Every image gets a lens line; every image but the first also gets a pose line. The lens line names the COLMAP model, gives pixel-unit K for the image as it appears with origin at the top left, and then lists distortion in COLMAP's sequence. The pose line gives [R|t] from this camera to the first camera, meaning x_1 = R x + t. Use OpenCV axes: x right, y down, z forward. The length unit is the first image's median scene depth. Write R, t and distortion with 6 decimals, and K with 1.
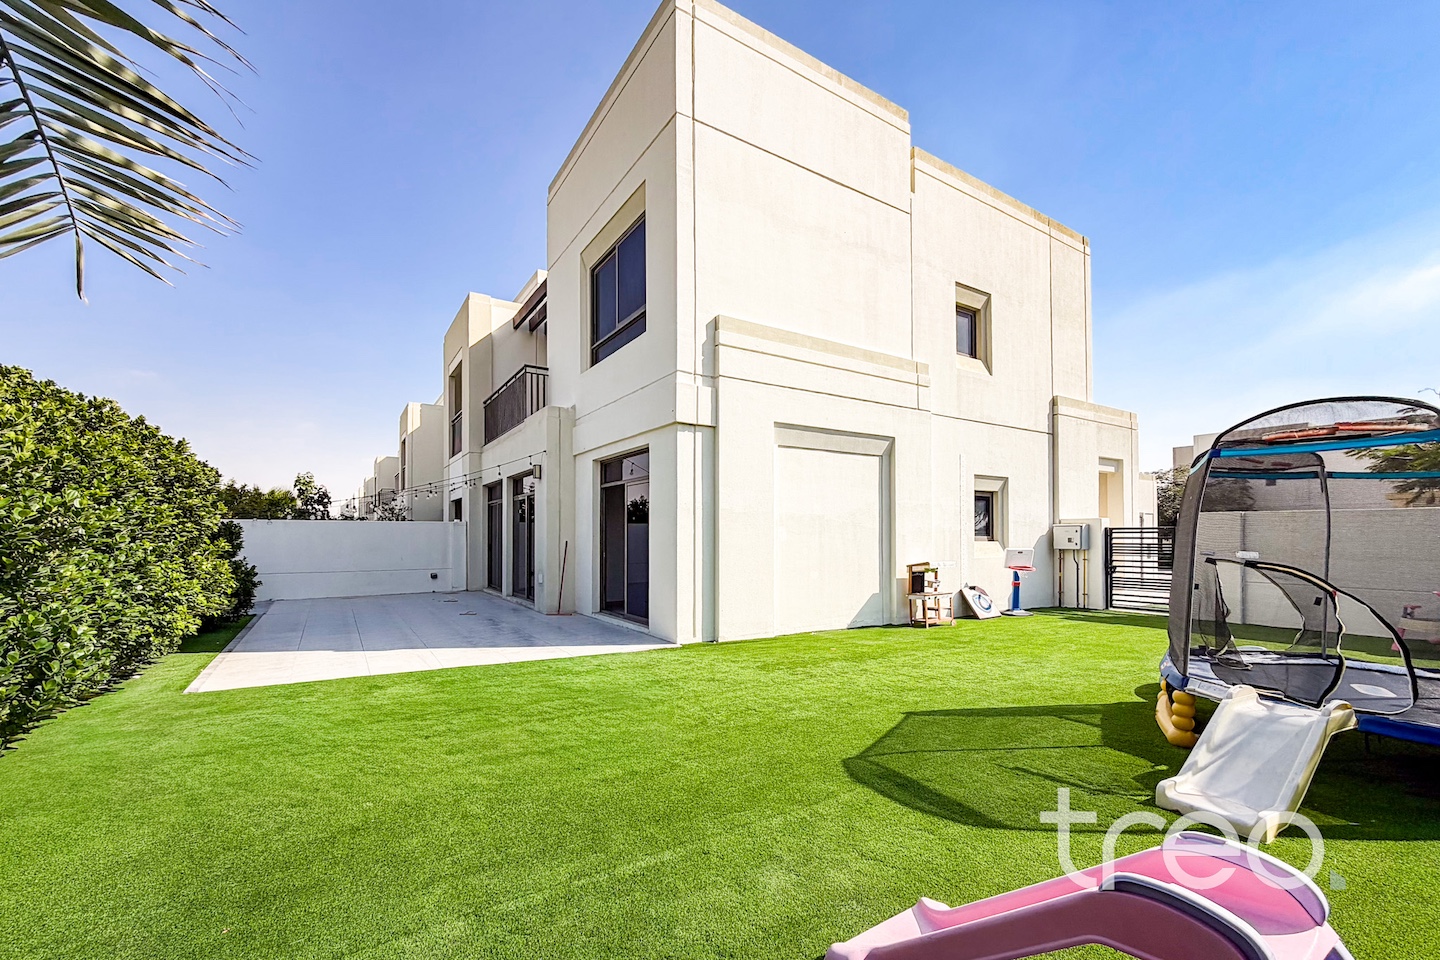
lens RADIAL K [[583.2, 0, 722.0], [0, 583.2, 511.7], [0, 0, 1]] dist [-0.000197, -0.000042]
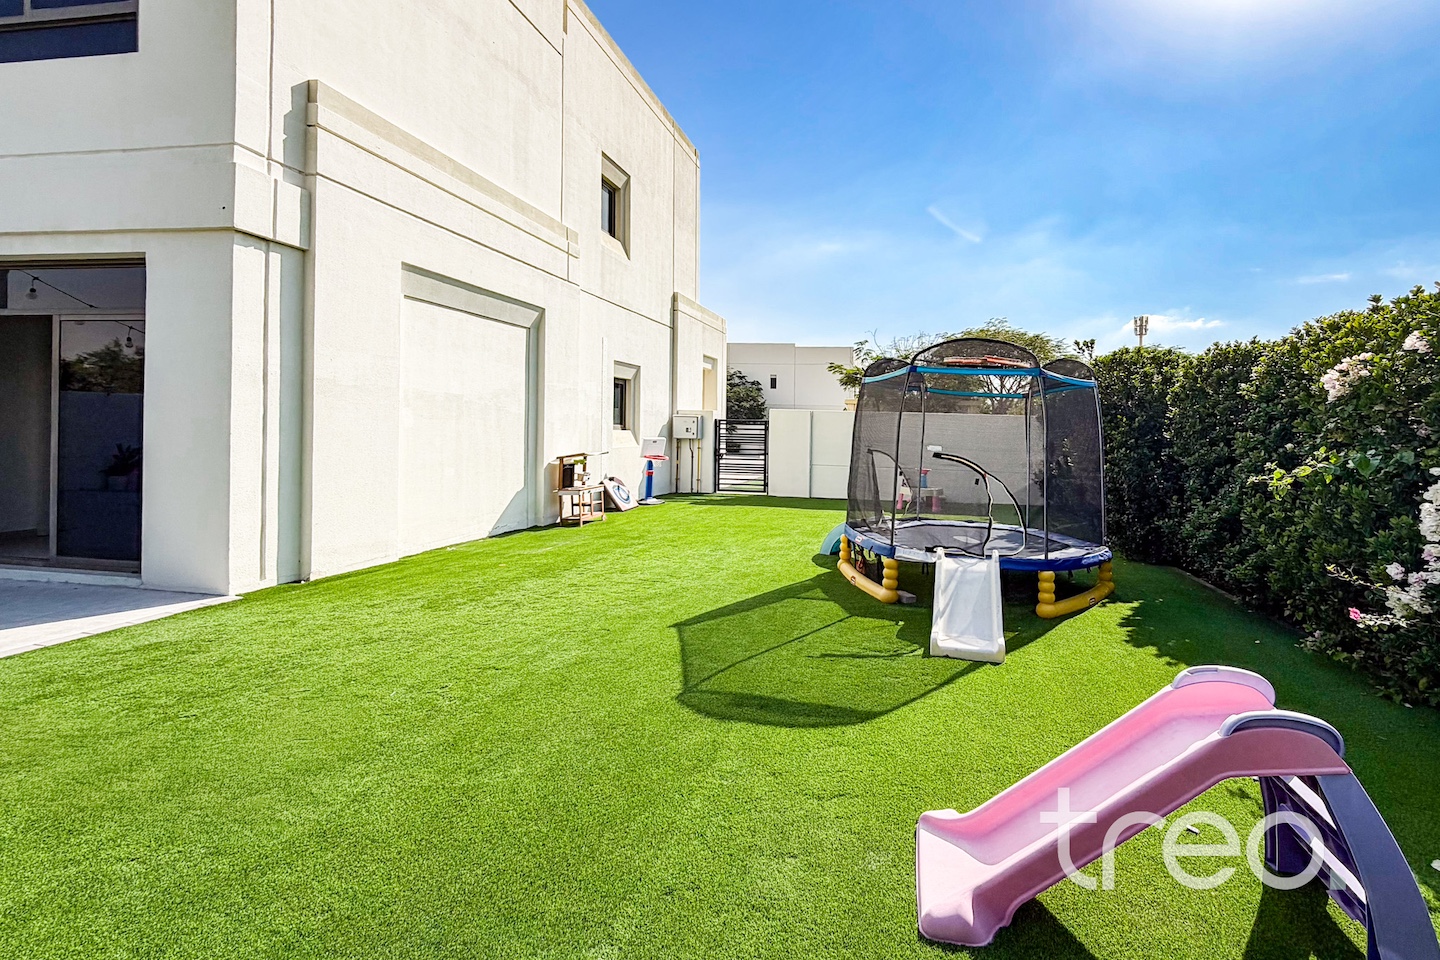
lens RADIAL K [[624.6, 0, 722.9], [0, 624.6, 409.3], [0, 0, 1]] dist [-0.001738, -0.000324]
pose [[0.670316, 0.033352, 0.741326, -0.210155], [-0.054337, 0.998514, 0.004210, 0.002650], [-0.740084, -0.043103, 0.671132, 0.183655]]
